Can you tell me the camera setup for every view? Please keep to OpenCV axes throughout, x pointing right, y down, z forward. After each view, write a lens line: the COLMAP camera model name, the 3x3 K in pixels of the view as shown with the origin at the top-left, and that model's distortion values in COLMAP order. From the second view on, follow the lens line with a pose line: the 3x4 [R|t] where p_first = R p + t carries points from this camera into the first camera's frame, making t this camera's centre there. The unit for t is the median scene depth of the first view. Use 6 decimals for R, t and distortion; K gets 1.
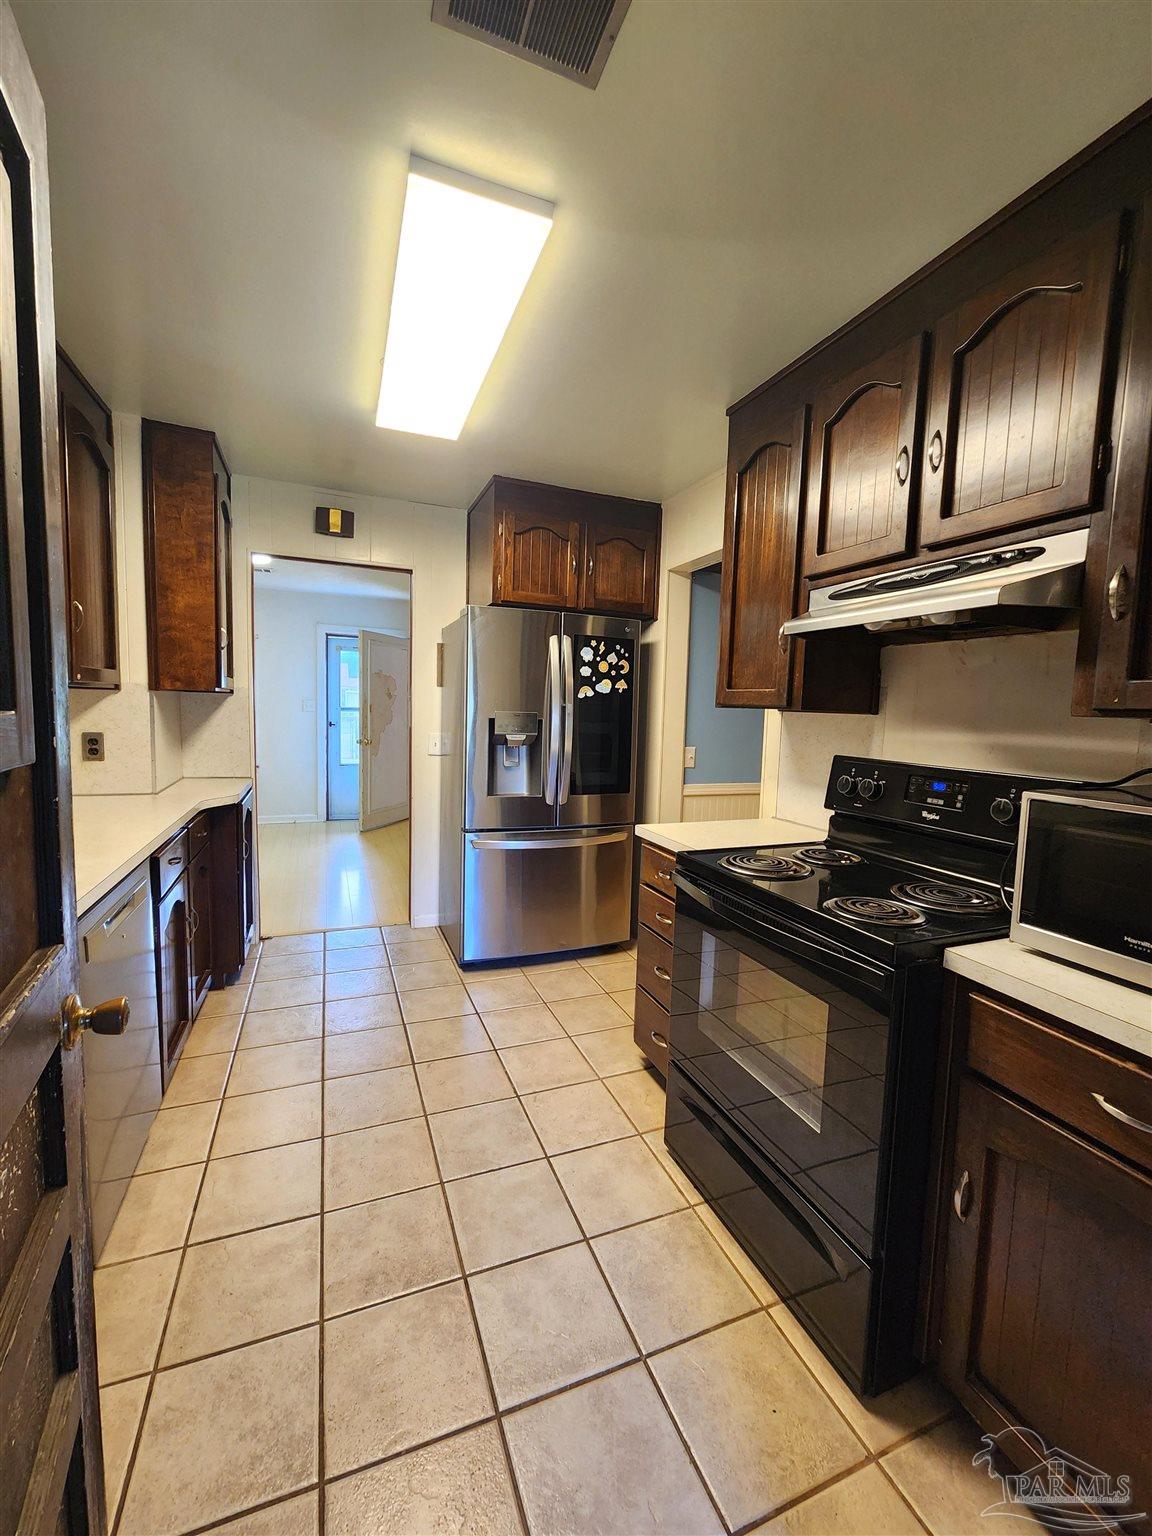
lens RADIAL K [[624.8, 0, 581.1], [0, 624.8, 762.6], [0, 0, 1]] dist [-0.000758, -0.002482]
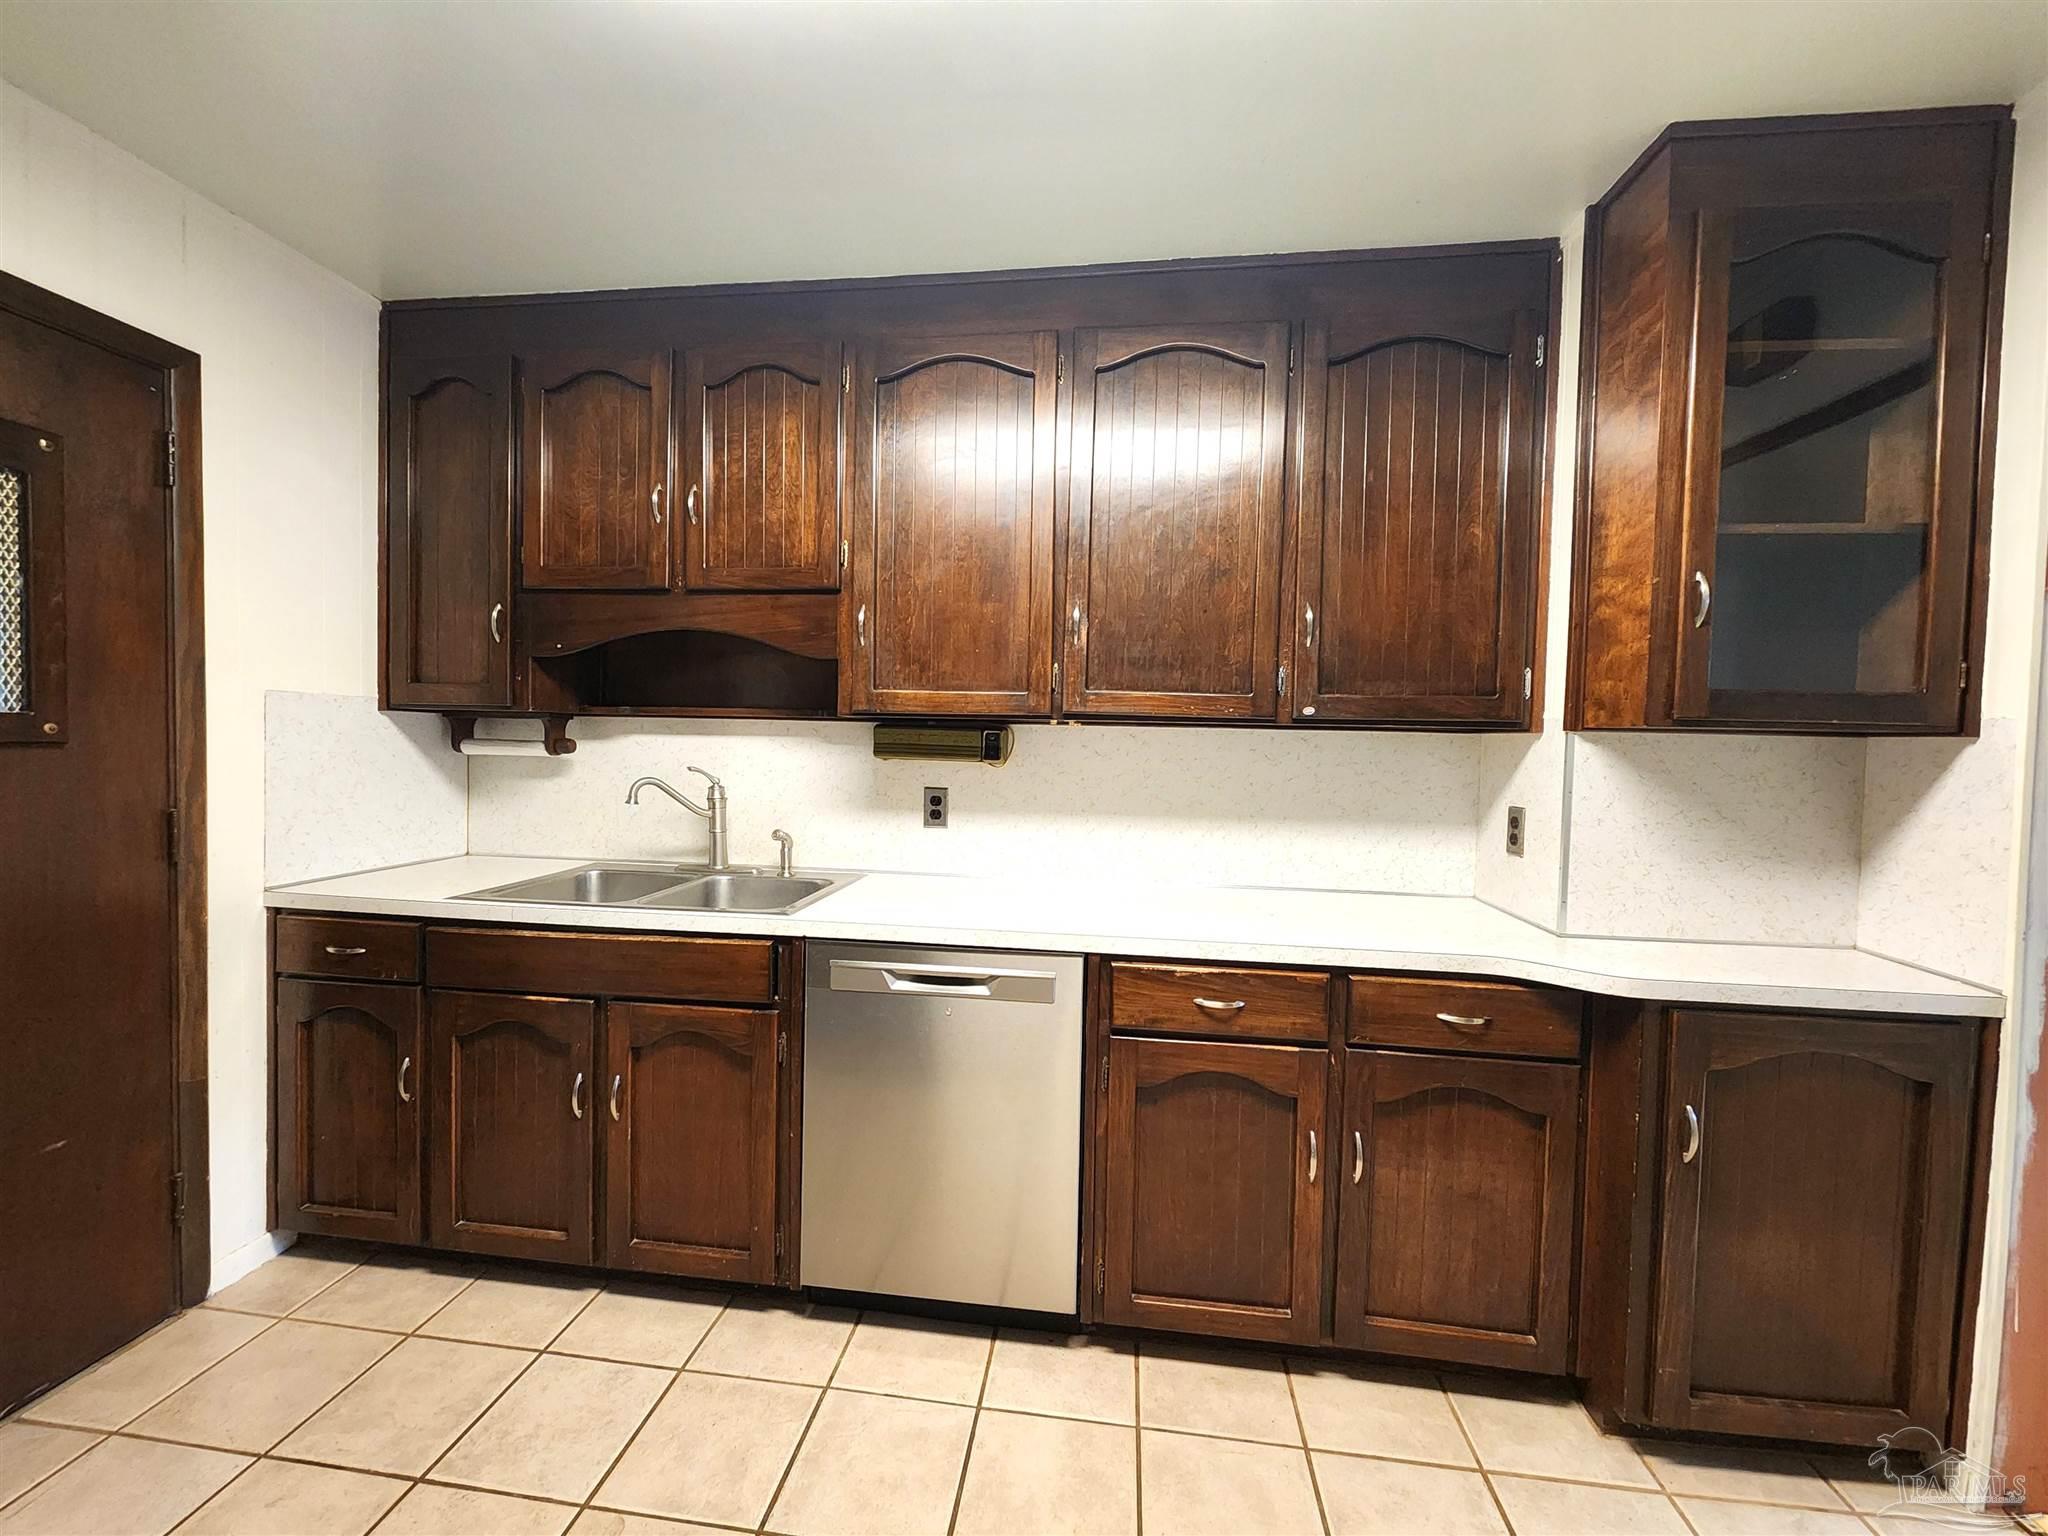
lens RADIAL K [[833.0, 0, 1018.6], [0, 833.0, 761.8], [0, 0, 1]] dist [-0.000758, -0.002482]
pose [[-0.486987, -0.013661, -0.873302, 0.098466], [-0.114854, 0.992197, 0.048526, -0.061019], [0.865825, 0.123933, -0.484756, 0.794749]]
